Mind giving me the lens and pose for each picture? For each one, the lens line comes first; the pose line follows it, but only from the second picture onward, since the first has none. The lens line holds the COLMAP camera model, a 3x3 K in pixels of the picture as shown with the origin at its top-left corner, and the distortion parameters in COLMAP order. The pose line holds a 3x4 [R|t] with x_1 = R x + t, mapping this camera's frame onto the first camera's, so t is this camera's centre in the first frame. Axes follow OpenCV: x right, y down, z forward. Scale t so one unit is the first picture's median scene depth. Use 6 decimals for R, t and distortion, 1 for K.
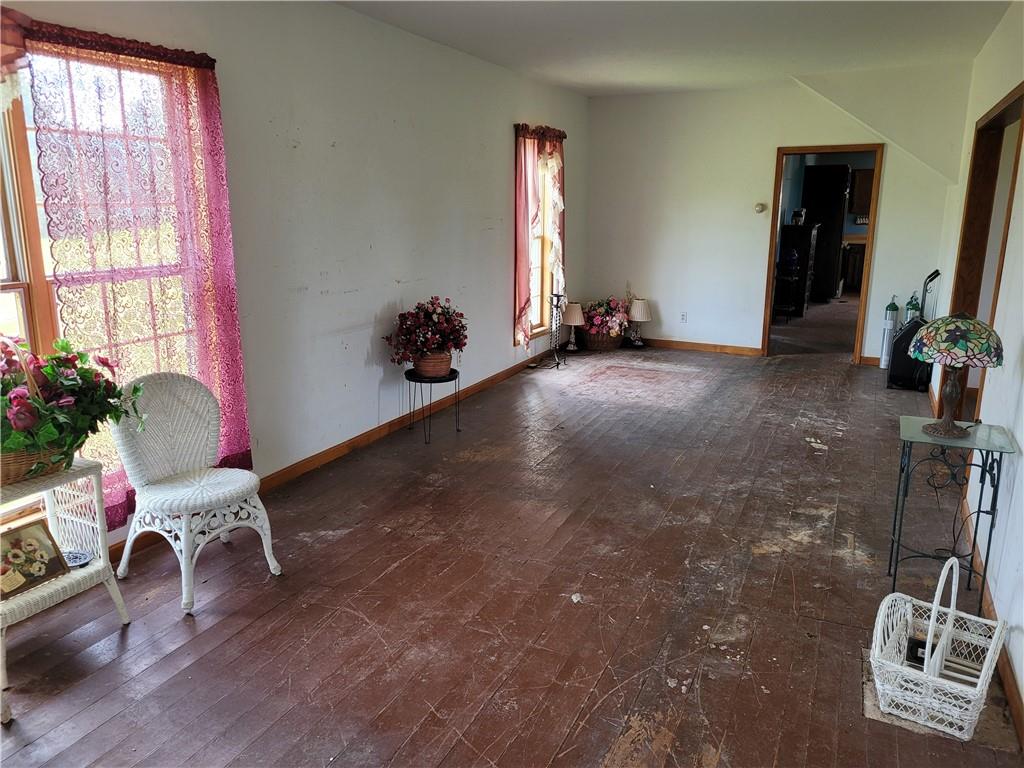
lens RADIAL K [[762.8, 0, 512.5], [0, 762.8, 381.7], [0, 0, 1]] dist [0.041736, -0.014650]
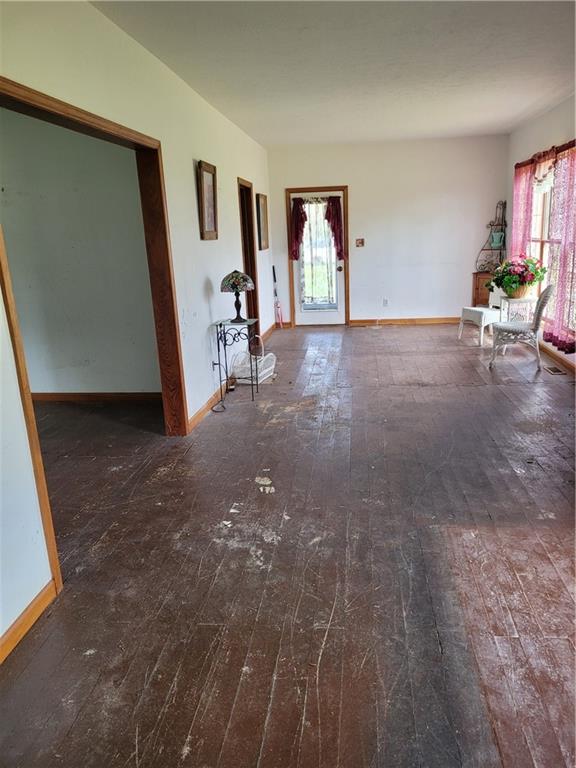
lens RADIAL K [[572.1, 0, 289.5], [0, 572.1, 387.1], [0, 0, 1]] dist [0.041736, -0.014650]
pose [[-0.950176, 0.116753, -0.289025, 0.635817], [-0.031998, 0.885777, 0.463007, -0.396086], [0.310069, 0.449186, -0.837908, 1.763220]]
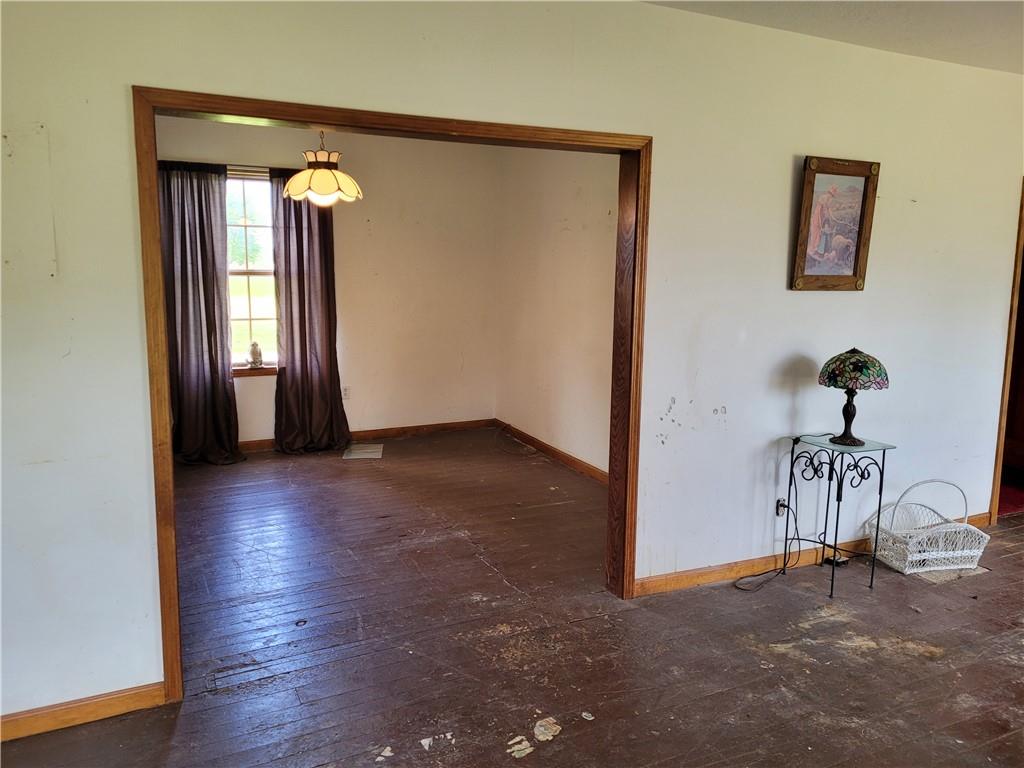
lens RADIAL K [[762.8, 0, 508.3], [0, 762.8, 373.3], [0, 0, 1]] dist [0.041736, -0.014650]
pose [[-0.771196, -0.108308, 0.627317, 0.137120], [0.123939, 0.941019, 0.314836, -0.348083], [-0.624417, 0.320549, -0.712287, 1.483842]]
